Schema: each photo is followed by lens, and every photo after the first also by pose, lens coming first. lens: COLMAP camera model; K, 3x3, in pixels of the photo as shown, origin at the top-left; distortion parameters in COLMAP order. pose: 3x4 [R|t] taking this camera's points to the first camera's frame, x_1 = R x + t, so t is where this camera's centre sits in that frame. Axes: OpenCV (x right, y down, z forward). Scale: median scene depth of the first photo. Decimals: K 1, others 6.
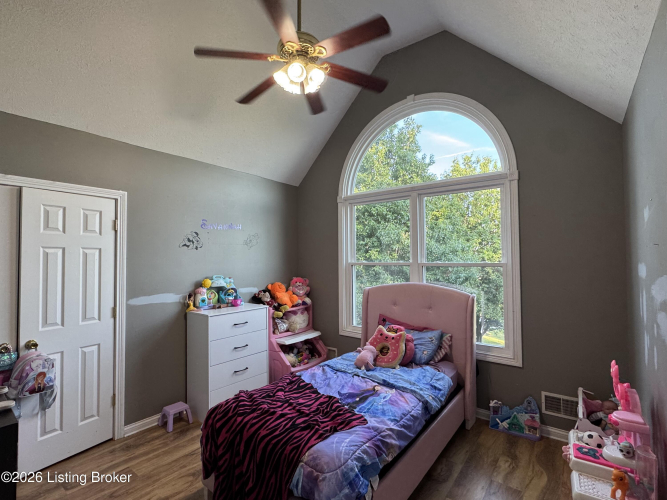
lens RADIAL K [[322.4, 0, 331.9], [0, 322.4, 251.4], [0, 0, 1]] dist [-0.000351, -0.000434]
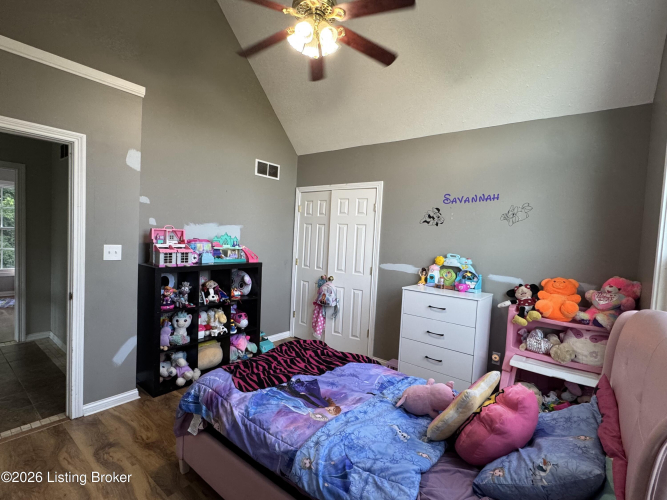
lens RADIAL K [[322.4, 0, 331.7], [0, 322.4, 249.8], [0, 0, 1]] dist [-0.000351, -0.000434]
pose [[0.003173, 0.052440, -0.998619, 0.650918], [-0.027530, 0.998250, 0.052333, 0.028837], [0.999616, 0.027326, 0.004611, 0.770184]]
